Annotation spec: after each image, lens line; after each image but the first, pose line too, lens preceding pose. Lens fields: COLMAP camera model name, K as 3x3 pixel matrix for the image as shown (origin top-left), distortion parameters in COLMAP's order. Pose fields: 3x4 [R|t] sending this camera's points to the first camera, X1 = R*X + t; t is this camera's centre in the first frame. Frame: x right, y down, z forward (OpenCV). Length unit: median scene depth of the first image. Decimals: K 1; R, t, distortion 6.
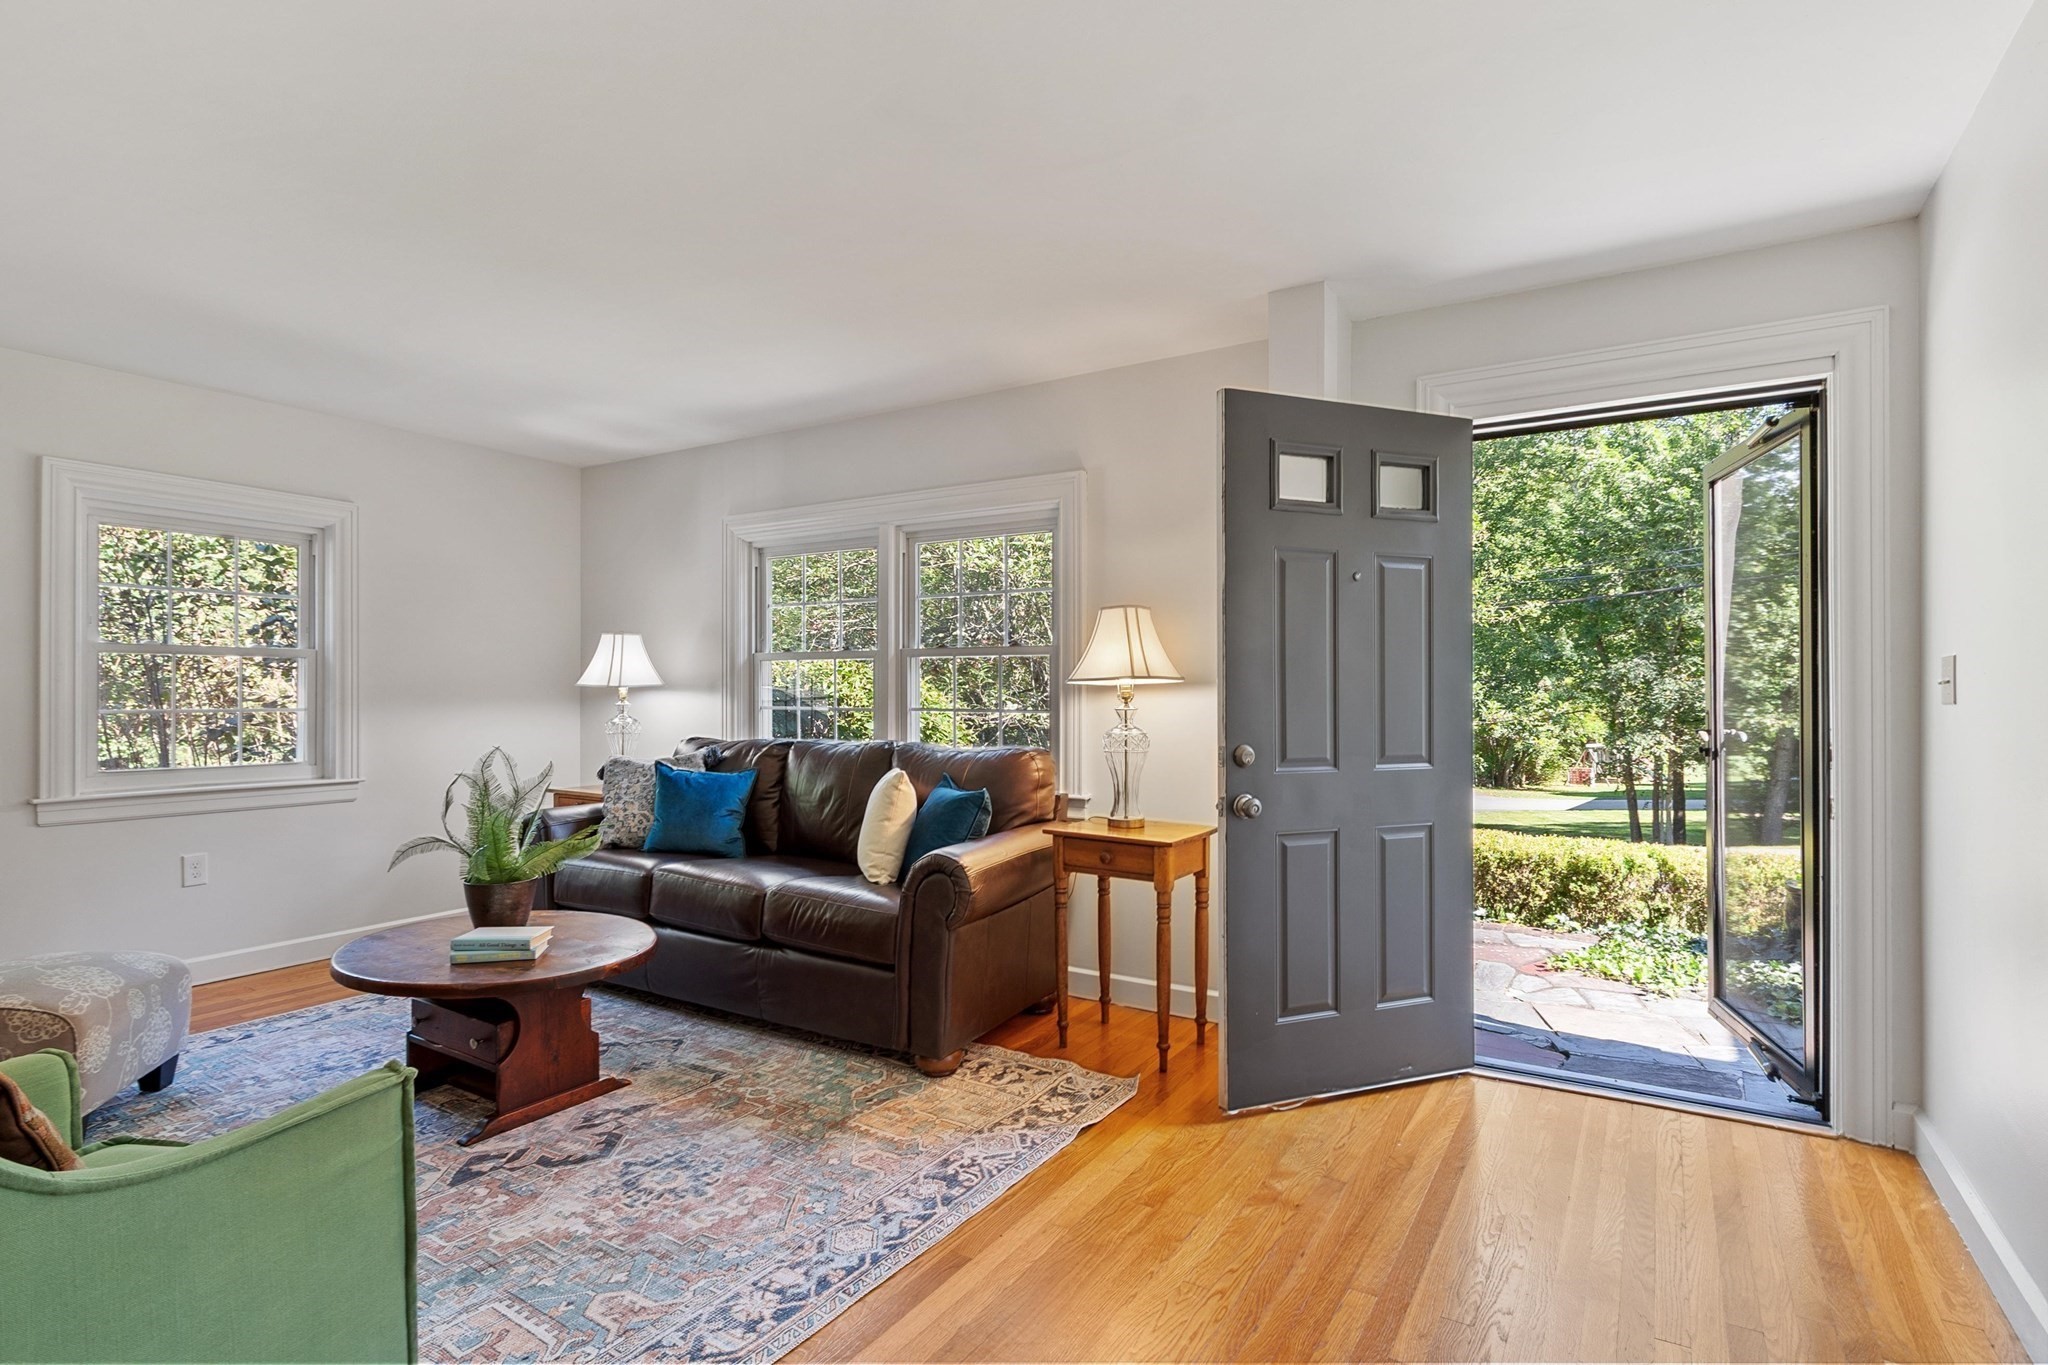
lens RADIAL K [[1030.0, 0, 1022.8], [0, 1030.0, 685.1], [0, 0, 1]] dist [0.002654, -0.000394]
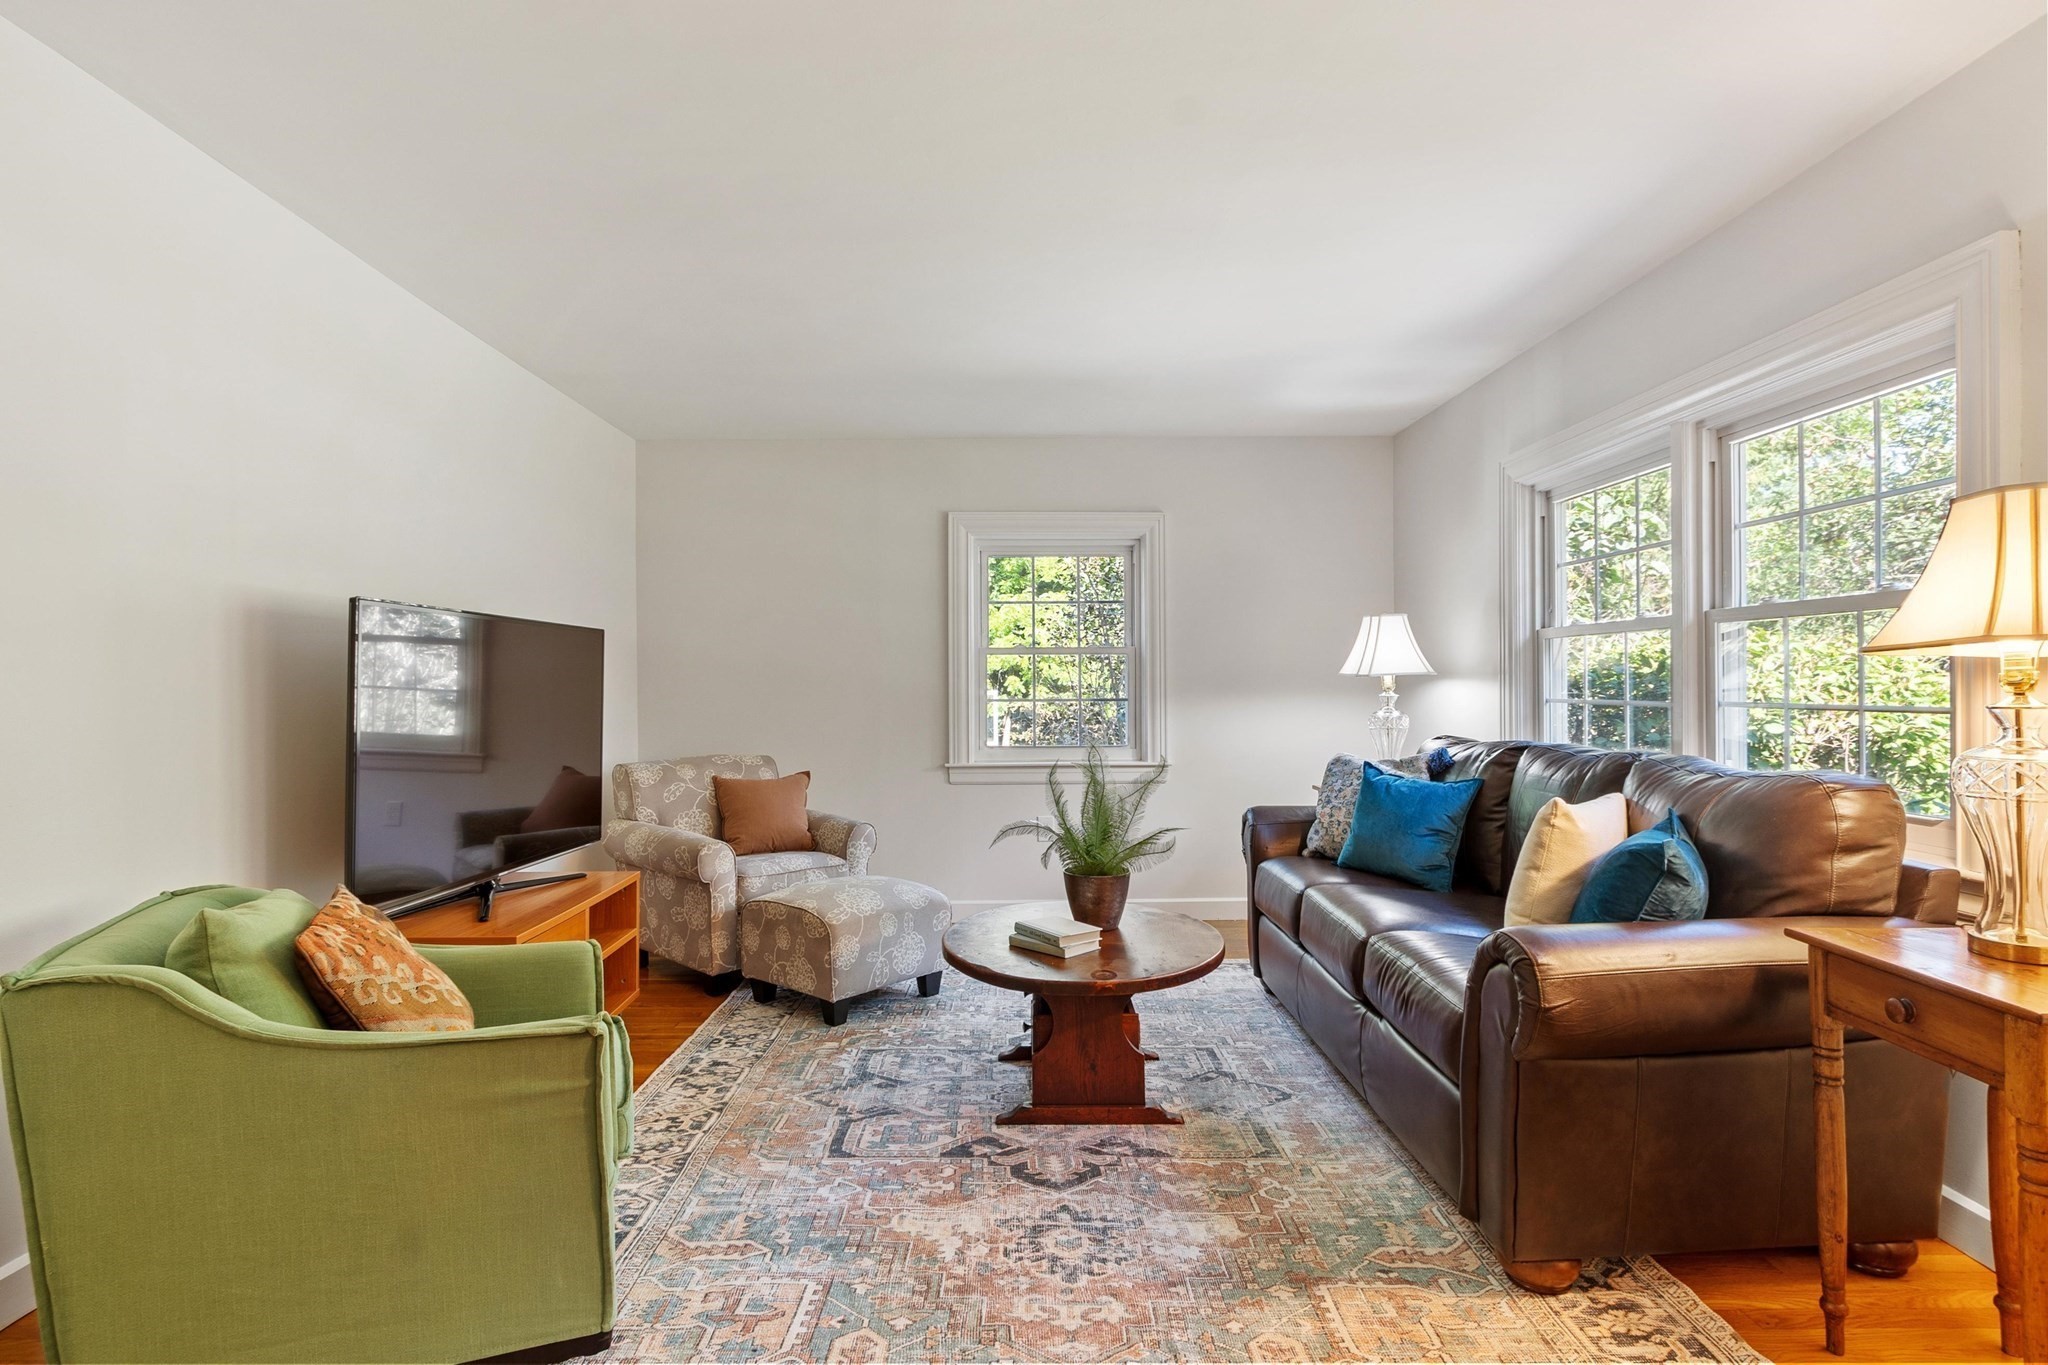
lens RADIAL K [[1030.0, 0, 1022.1], [0, 1030.0, 690.5], [0, 0, 1]] dist [0.002654, -0.000394]
pose [[0.522917, -0.002559, -0.852380, 0.287486], [0.013004, 0.999903, 0.004975, 0.008568], [0.852284, -0.013686, 0.522900, 0.404435]]
